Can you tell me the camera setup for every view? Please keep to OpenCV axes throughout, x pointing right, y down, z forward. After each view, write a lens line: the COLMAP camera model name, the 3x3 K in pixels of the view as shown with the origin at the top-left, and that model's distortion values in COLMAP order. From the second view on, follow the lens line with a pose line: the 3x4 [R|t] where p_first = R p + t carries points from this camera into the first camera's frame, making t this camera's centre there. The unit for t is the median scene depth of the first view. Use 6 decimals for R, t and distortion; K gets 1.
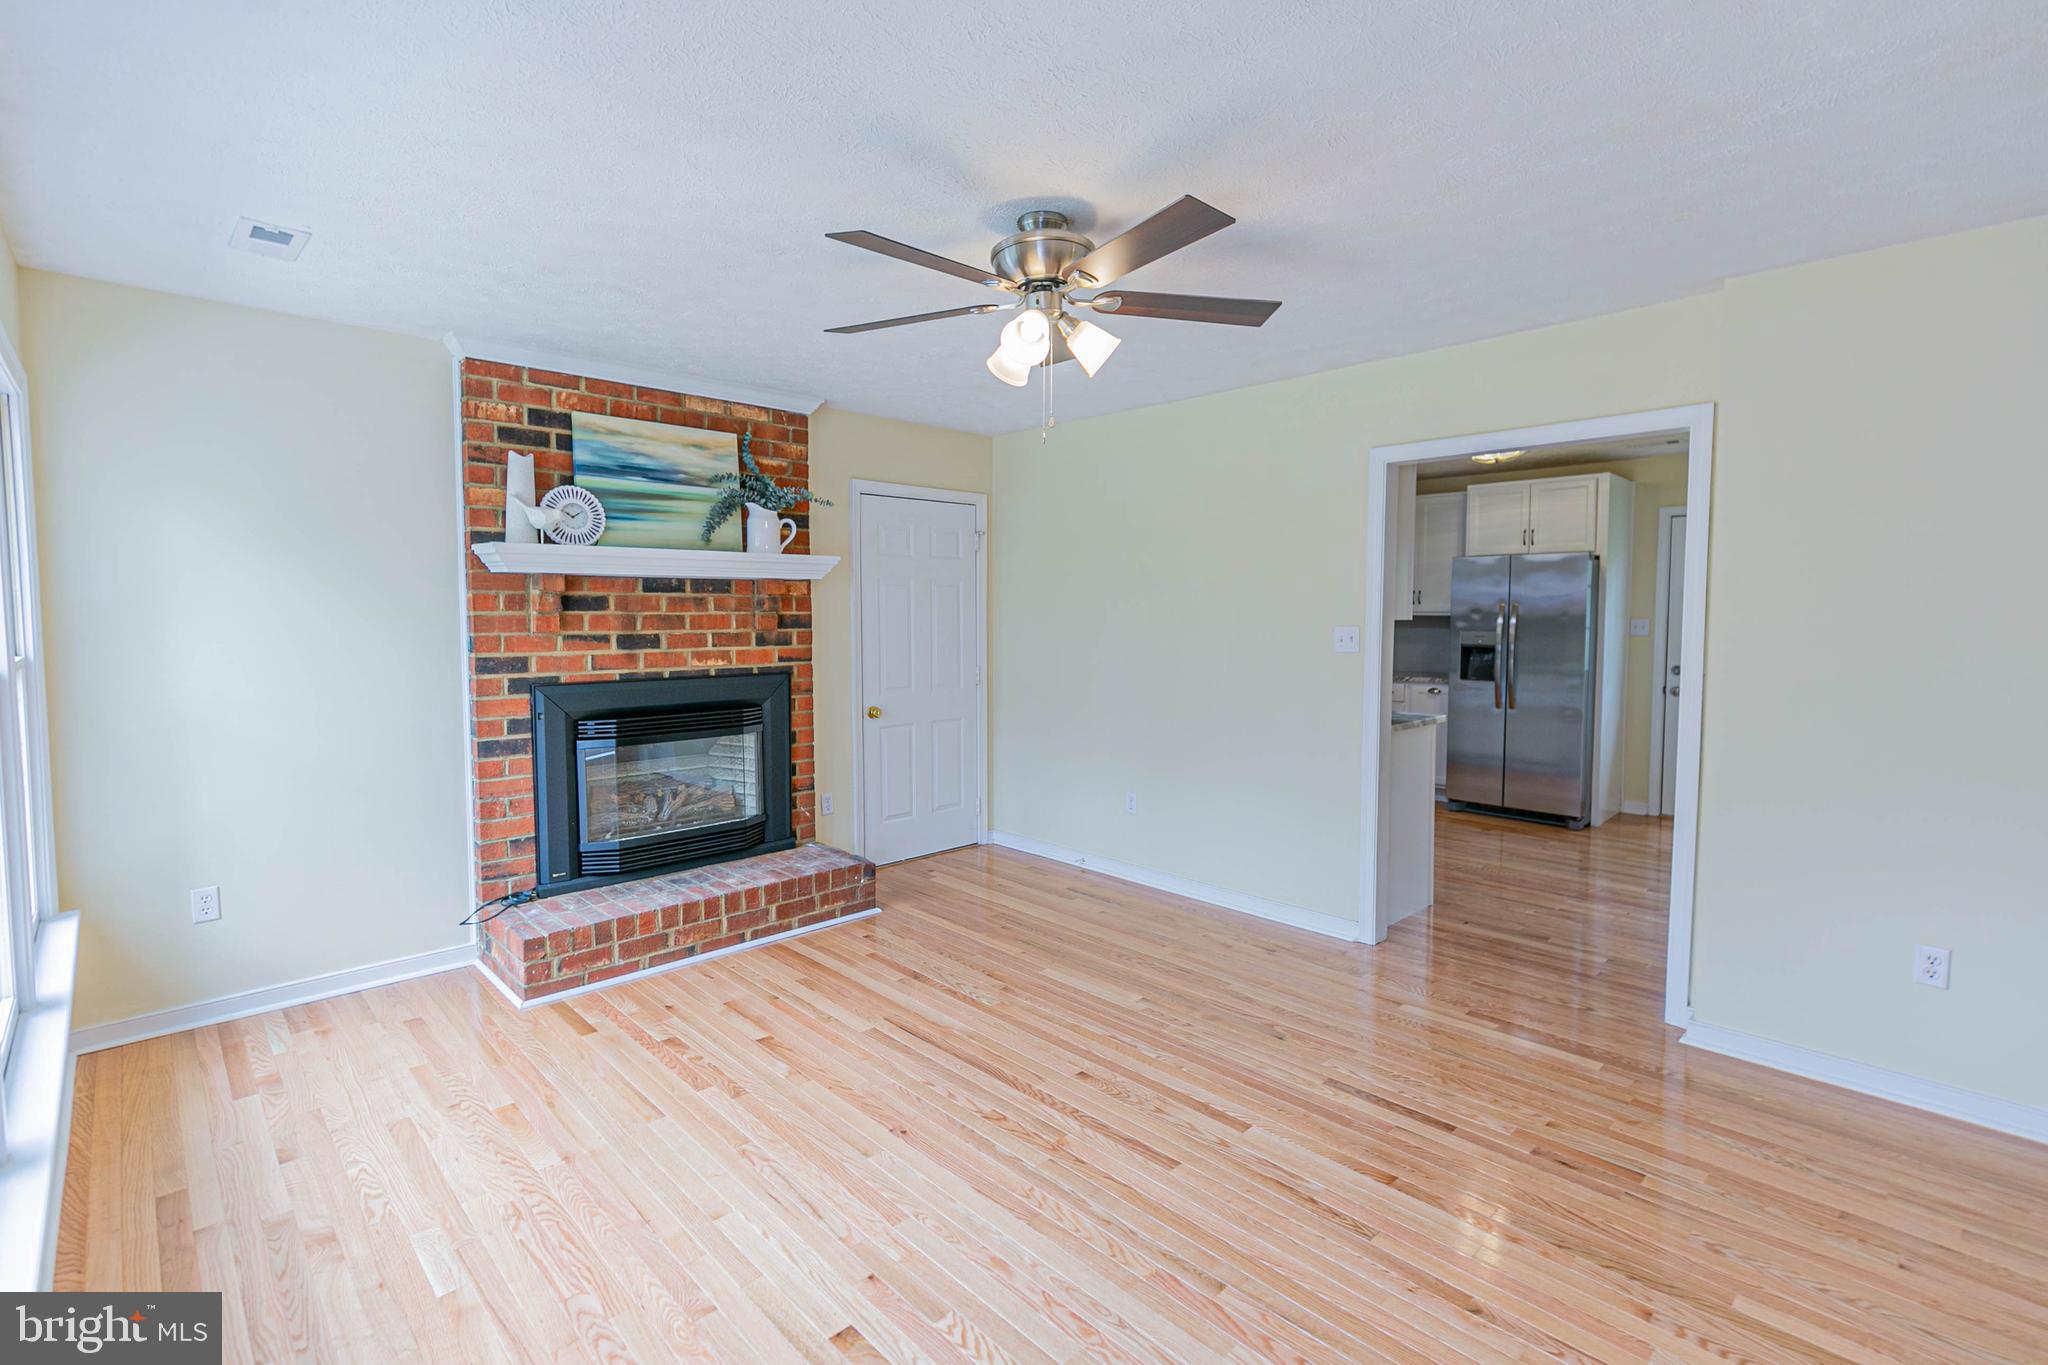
lens RADIAL K [[936.0, 0, 1025.1], [0, 936.0, 666.7], [0, 0, 1]] dist [-0.000124, -0.000177]
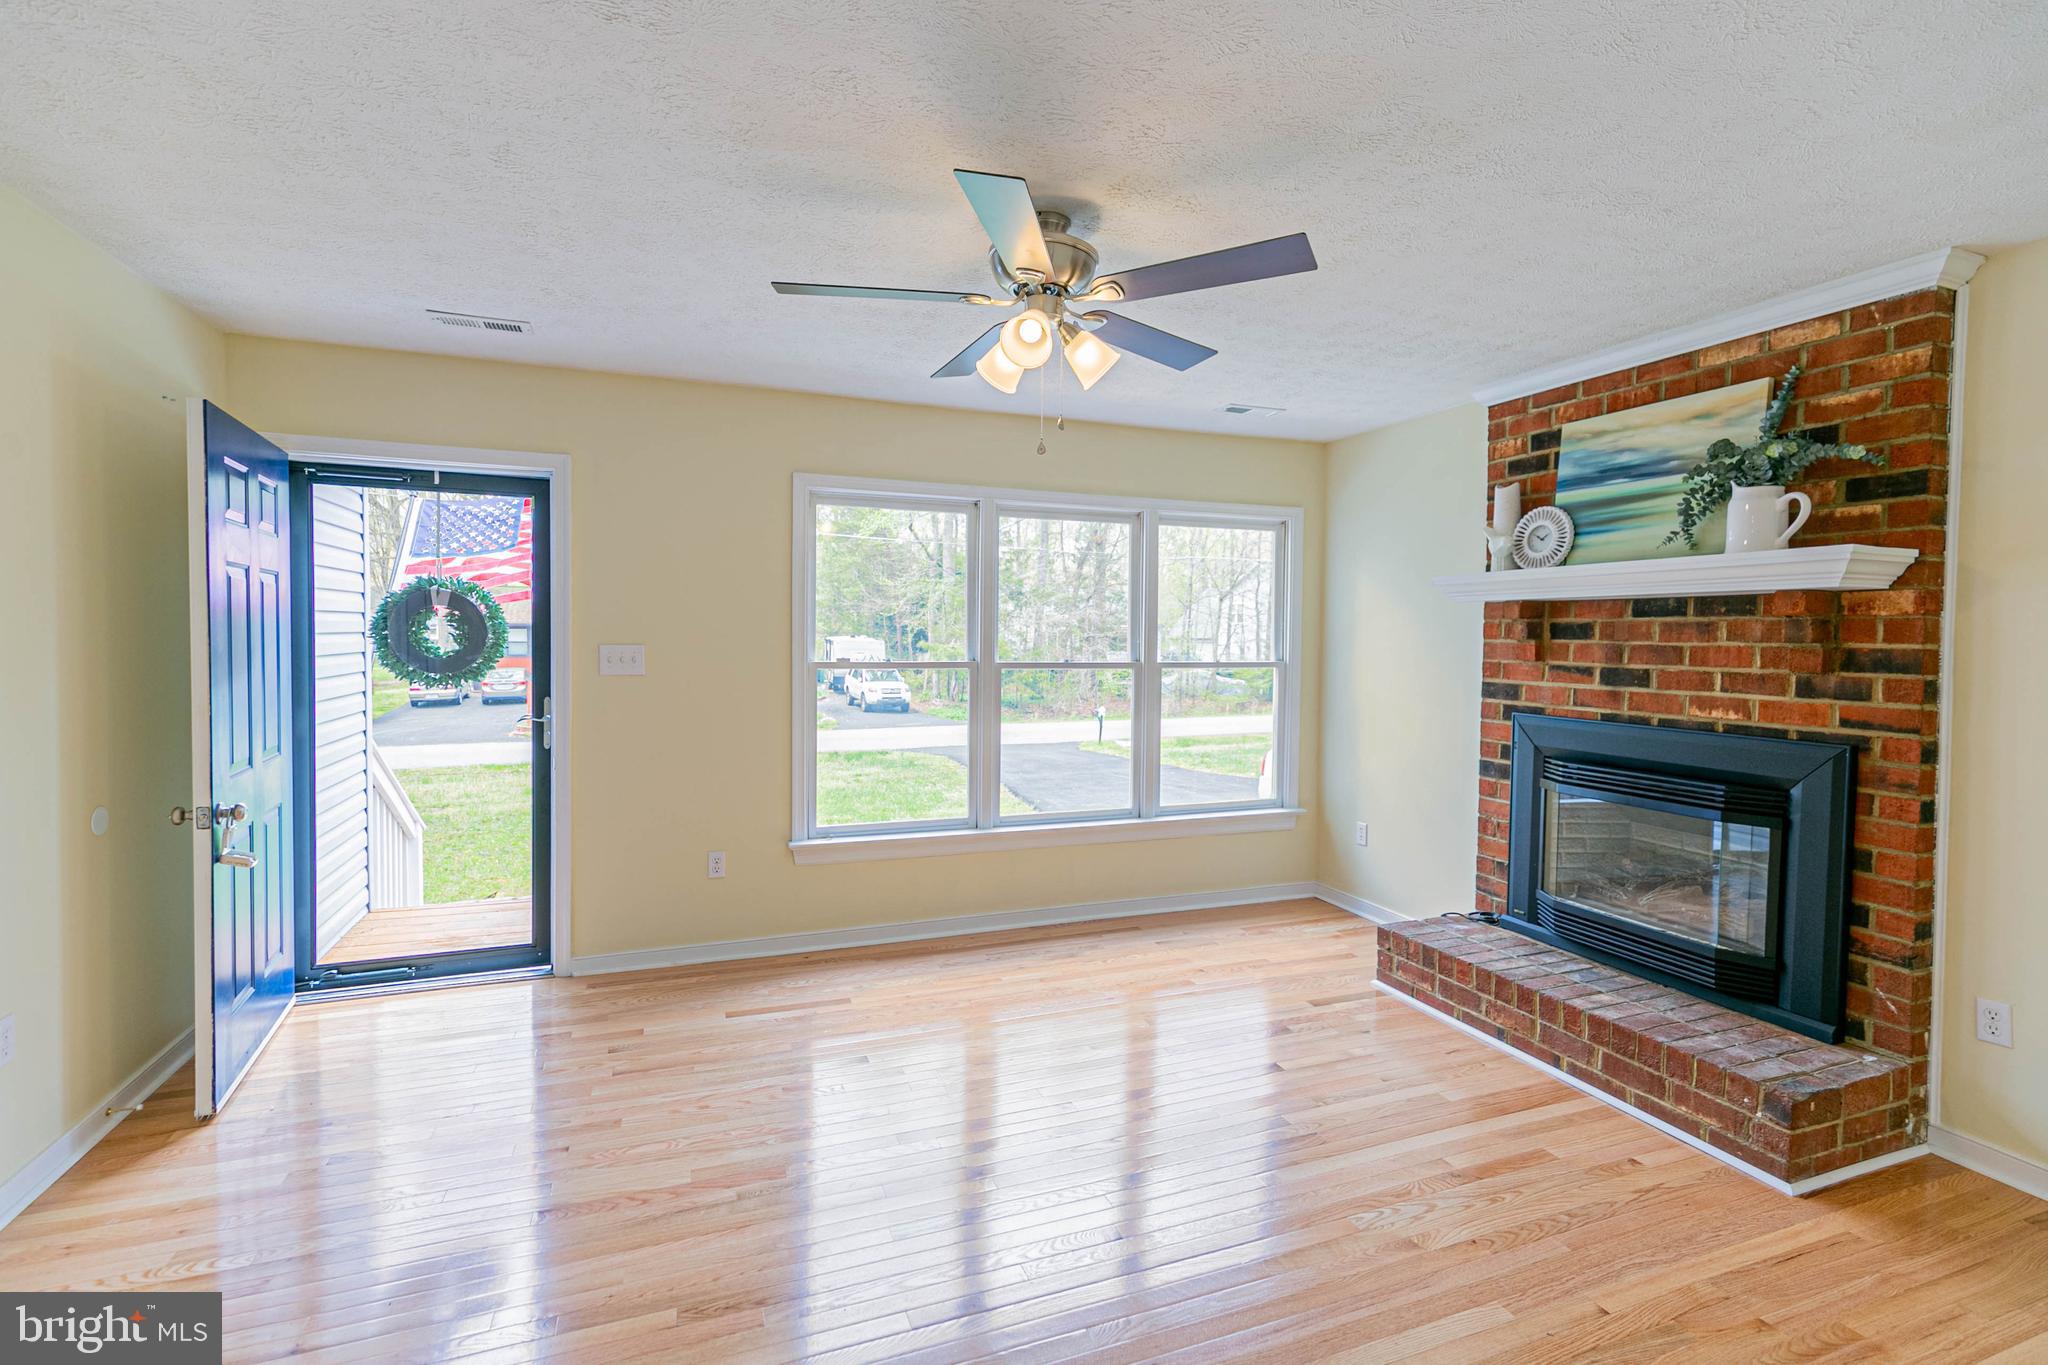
lens RADIAL K [[936.0, 0, 1025.1], [0, 936.0, 666.7], [0, 0, 1]] dist [-0.000124, -0.000177]
pose [[-0.393025, 0.023898, -0.919217, 0.586487], [-0.070389, 0.995947, 0.055989, -0.048067], [0.916830, 0.086708, -0.389750, 0.893220]]
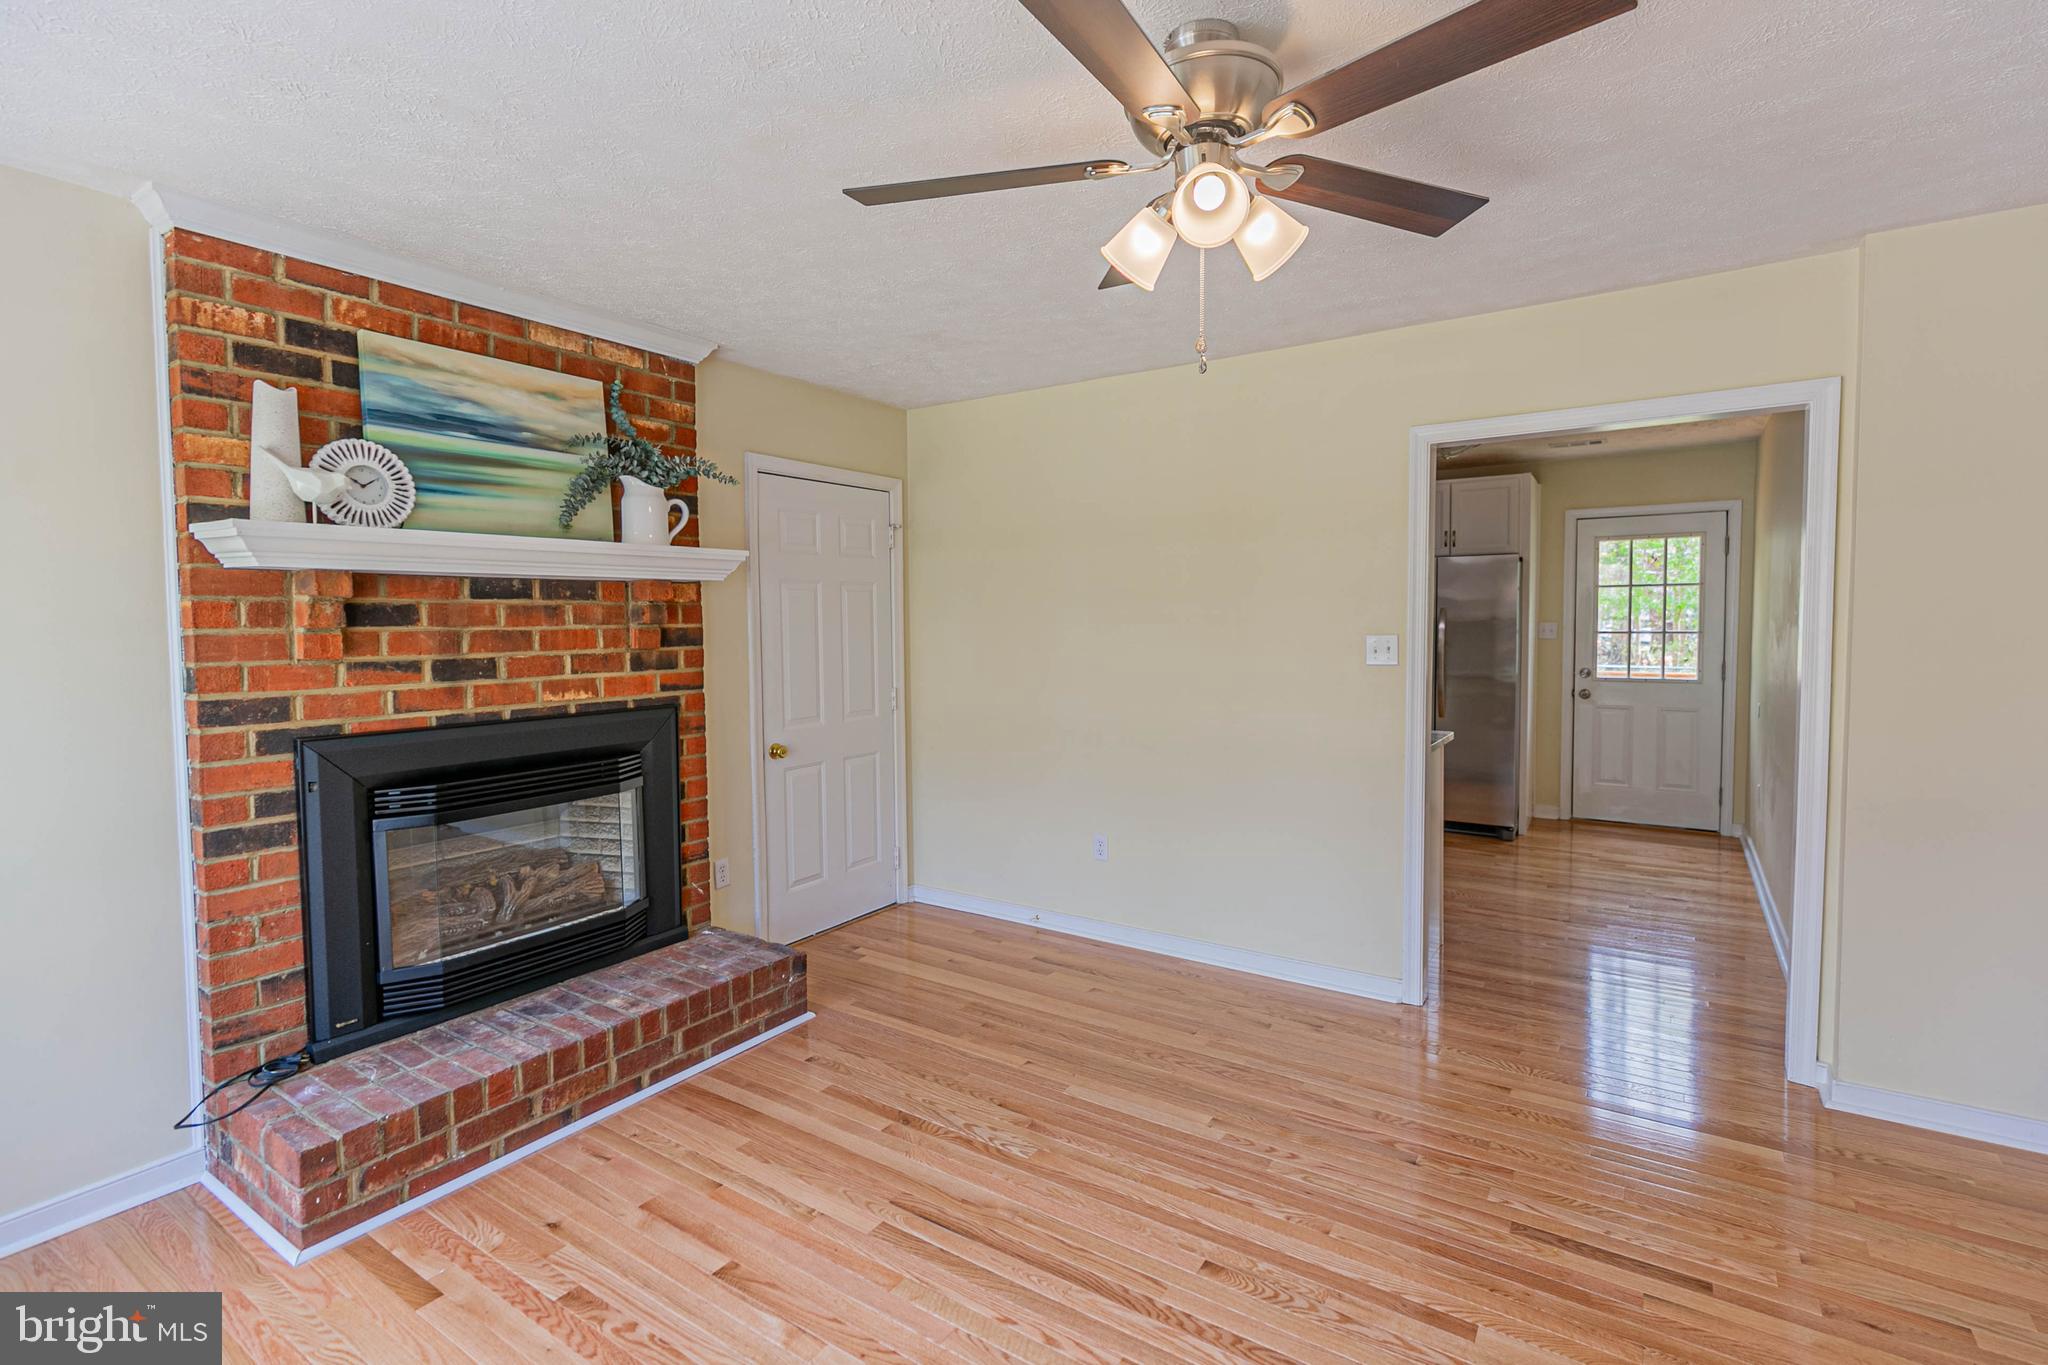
lens RADIAL K [[945.4, 0, 1027.2], [0, 945.4, 664.0], [0, 0, 1]] dist [0.000734, 0.000575]
pose [[0.976452, -0.019643, 0.214840, -0.166123], [0.022283, 0.999703, -0.009876, -0.015489], [-0.214582, 0.014430, 0.976599, 0.238083]]
